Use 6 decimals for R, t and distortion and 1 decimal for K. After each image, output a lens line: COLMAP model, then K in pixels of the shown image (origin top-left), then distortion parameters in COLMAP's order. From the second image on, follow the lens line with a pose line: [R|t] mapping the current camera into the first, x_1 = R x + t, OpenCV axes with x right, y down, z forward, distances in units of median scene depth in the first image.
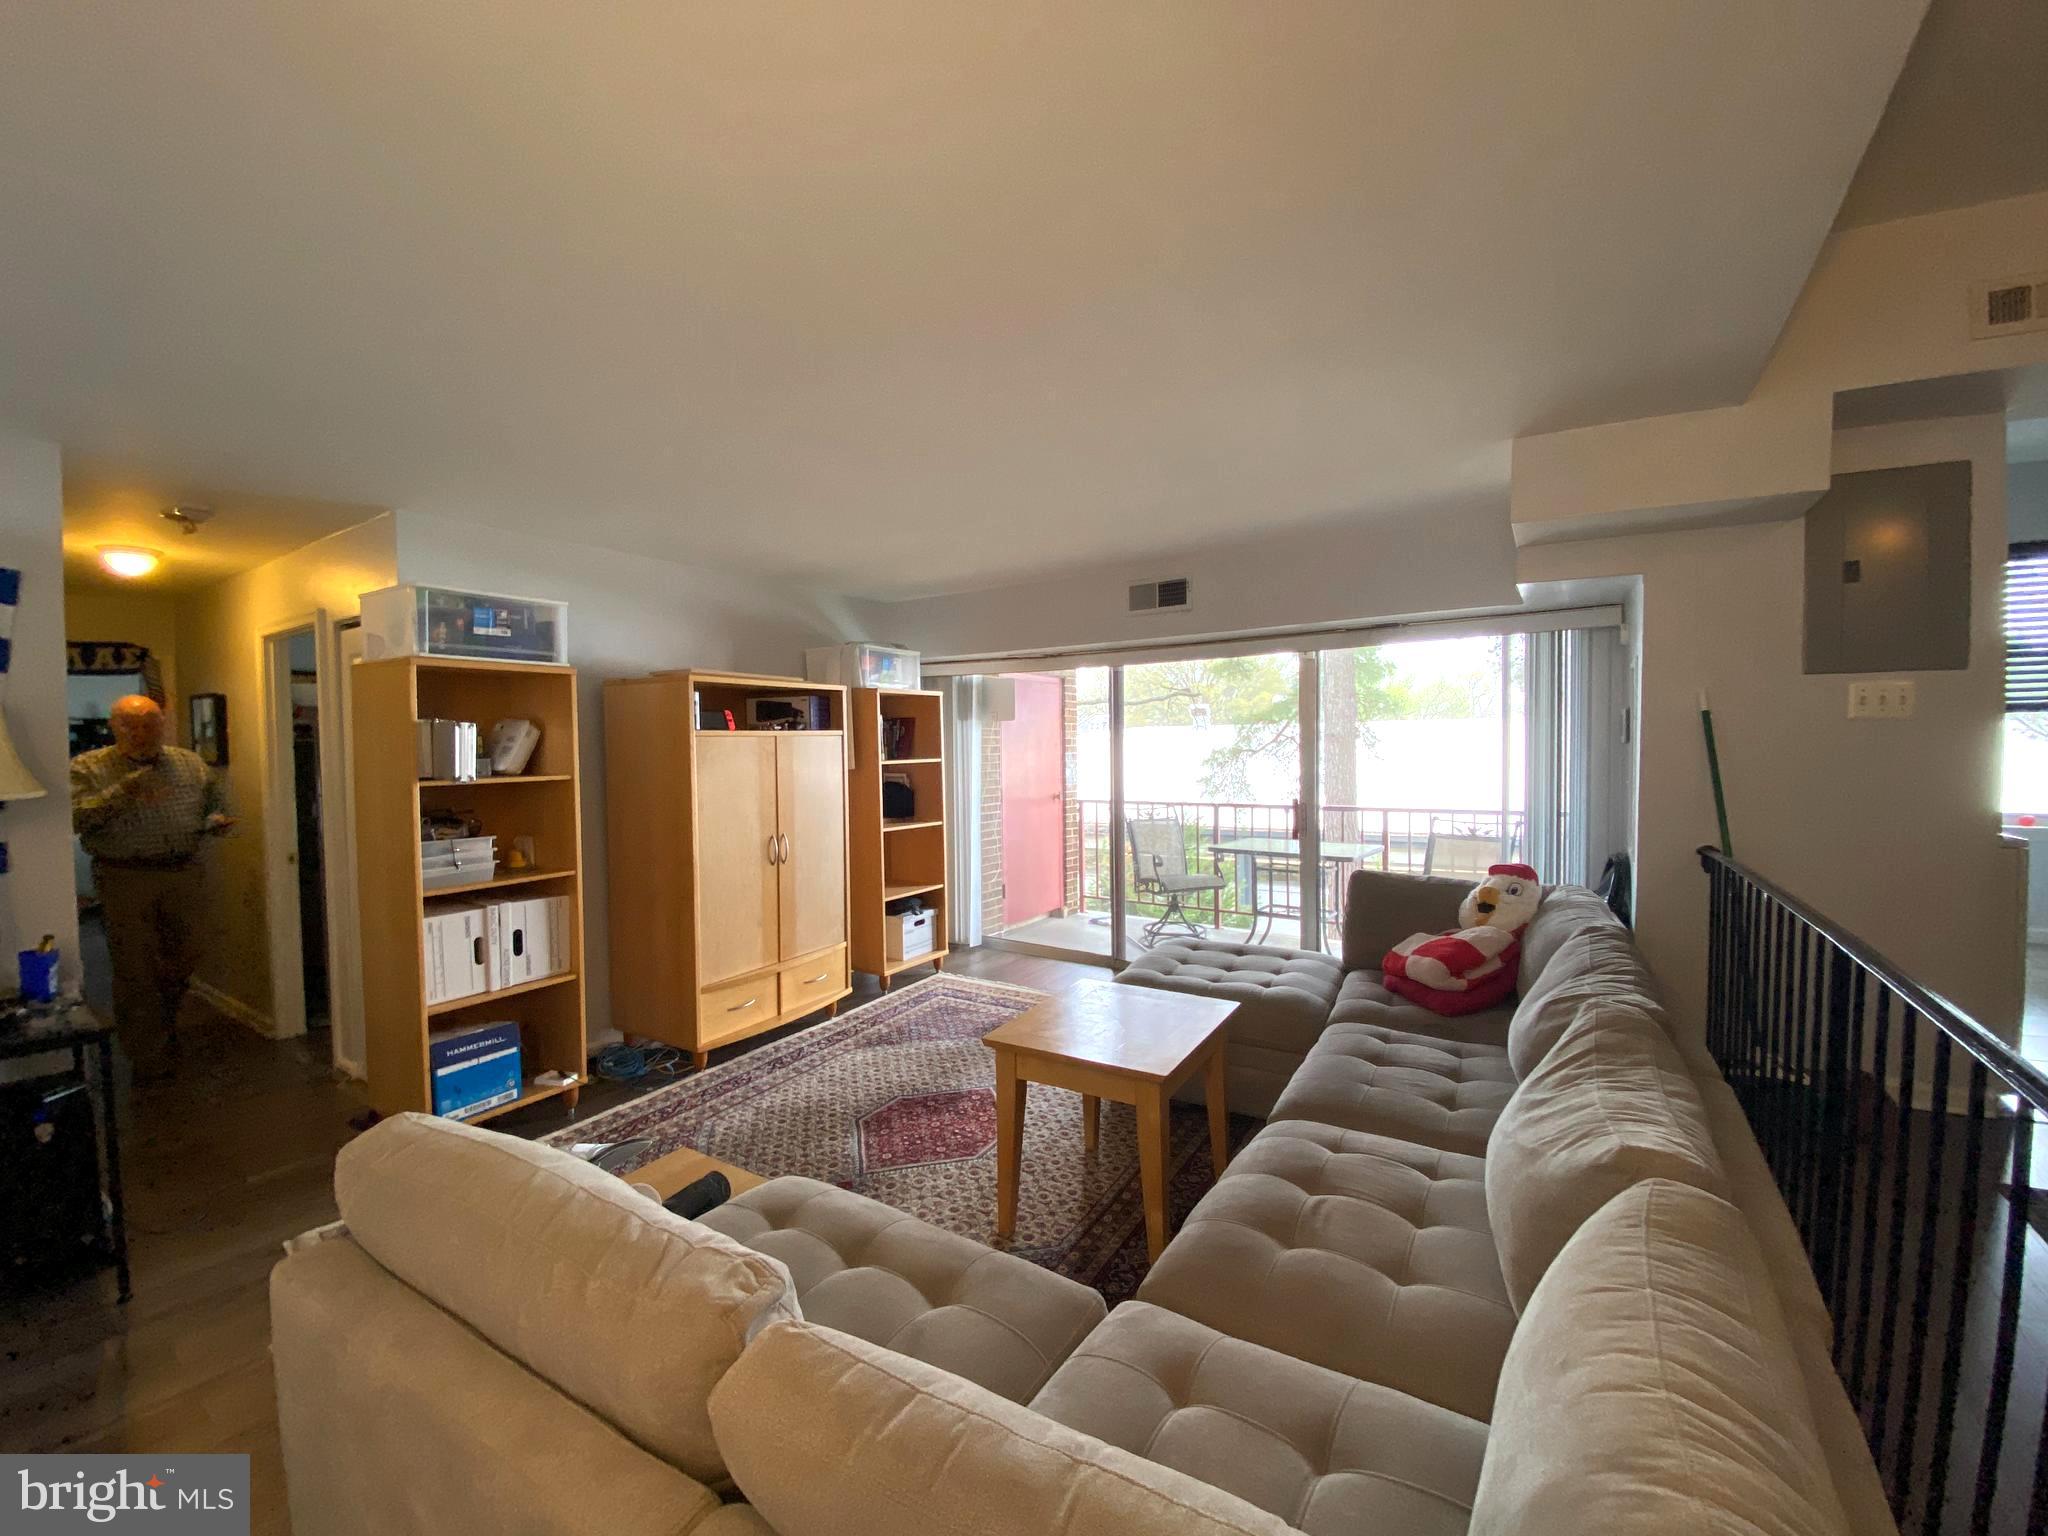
lens RADIAL K [[831.7, 0, 1033.2], [0, 831.7, 771.8], [0, 0, 1]] dist [0.046106, -0.032291]
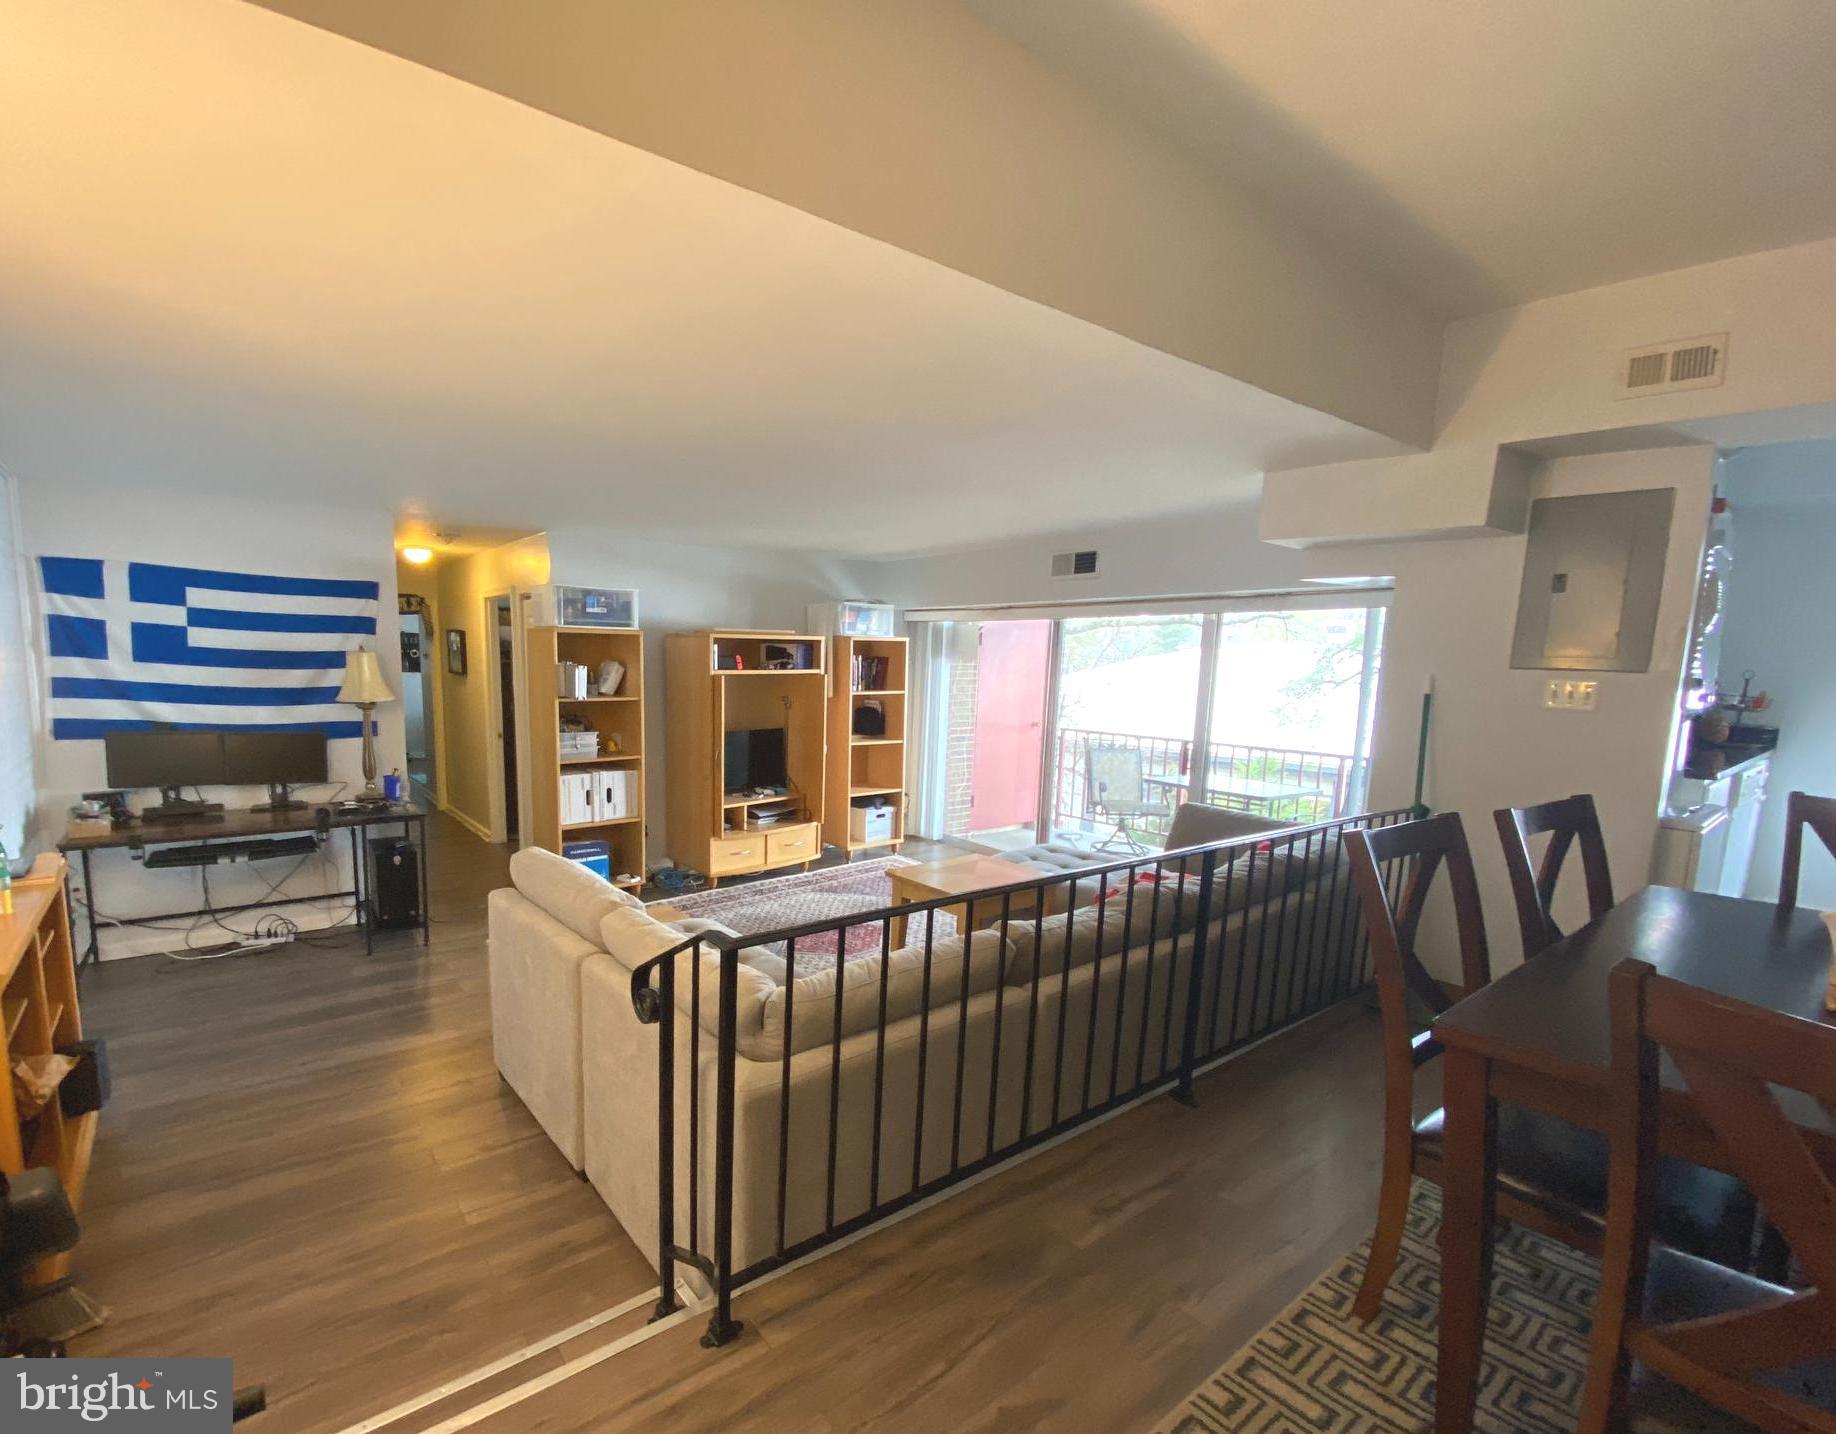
lens RADIAL K [[841.8, 0, 834.1], [0, 841.8, 779.6], [0, 0, 1]] dist [0.056738, -0.000055]
pose [[0.938341, 0.085247, -0.335037, 0.334143], [-0.045630, 0.991182, 0.124402, -0.053471], [0.342687, -0.101444, 0.933956, -0.375747]]
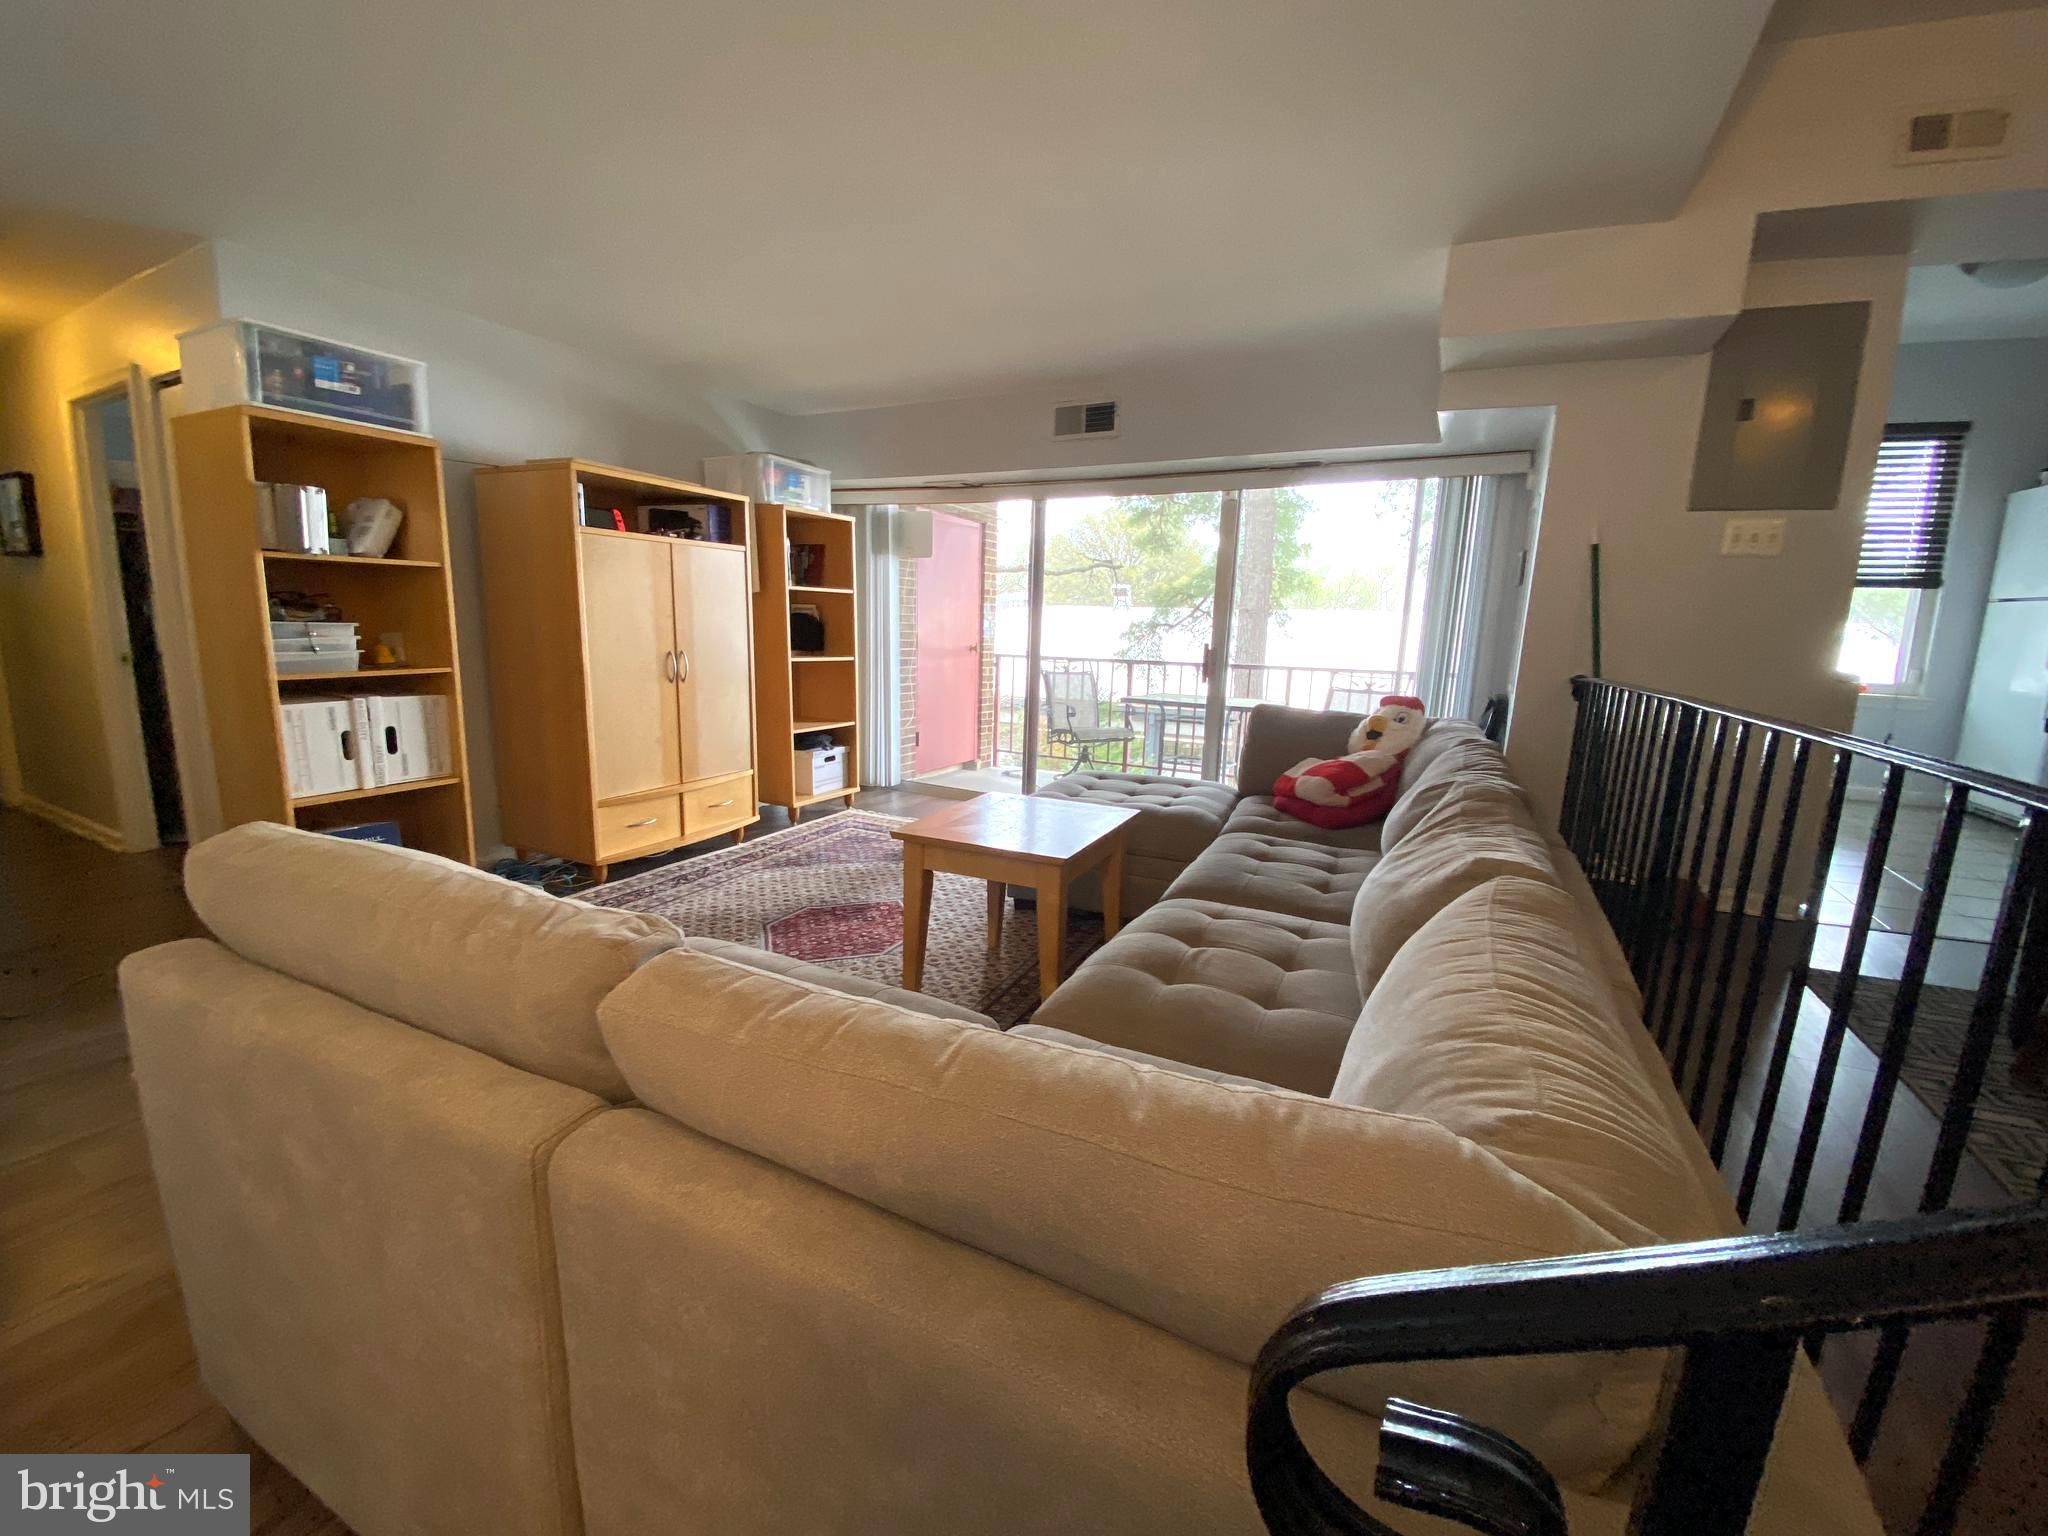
lens RADIAL K [[831.7, 0, 1033.2], [0, 831.7, 771.8], [0, 0, 1]] dist [0.046106, -0.032291]
pose [[0.994532, 0.025395, 0.101298, 0.005876], [-0.039615, 0.989226, 0.140936, 0.067273], [-0.096627, -0.144178, 0.984823, -0.002367]]
